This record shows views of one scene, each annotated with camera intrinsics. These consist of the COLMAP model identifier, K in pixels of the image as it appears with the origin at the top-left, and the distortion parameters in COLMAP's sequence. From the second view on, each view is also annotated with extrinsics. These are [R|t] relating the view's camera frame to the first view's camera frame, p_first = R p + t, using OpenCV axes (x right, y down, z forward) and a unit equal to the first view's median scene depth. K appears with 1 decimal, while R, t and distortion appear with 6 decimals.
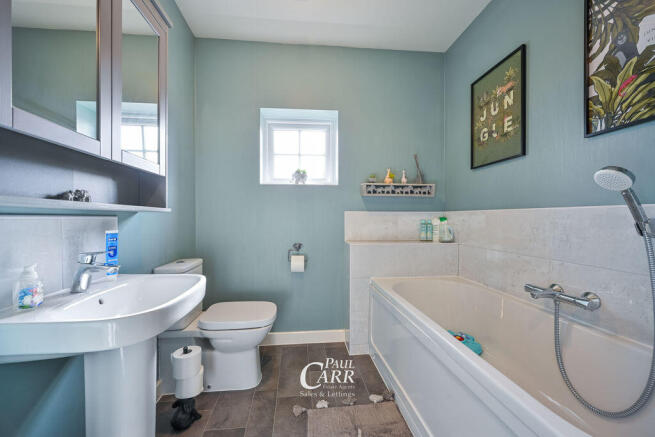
lens RADIAL K [[268.1, 0, 327.2], [0, 268.1, 219.2], [0, 0, 1]] dist [0.001980, 0.000071]
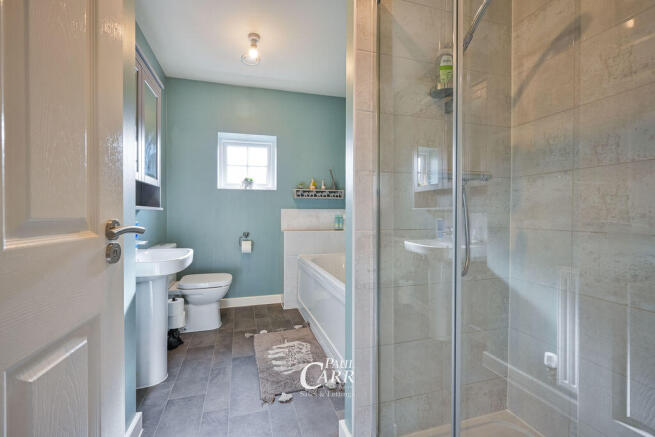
lens RADIAL K [[268.1, 0, 318.6], [0, 268.1, 212.4], [0, 0, 1]] dist [0.001980, 0.000071]
pose [[0.985384, 0.000787, 0.170343, 0.020181], [0.000357, 0.999978, -0.006683, -0.002494], [-0.170345, 0.006646, 0.985362, -0.412599]]
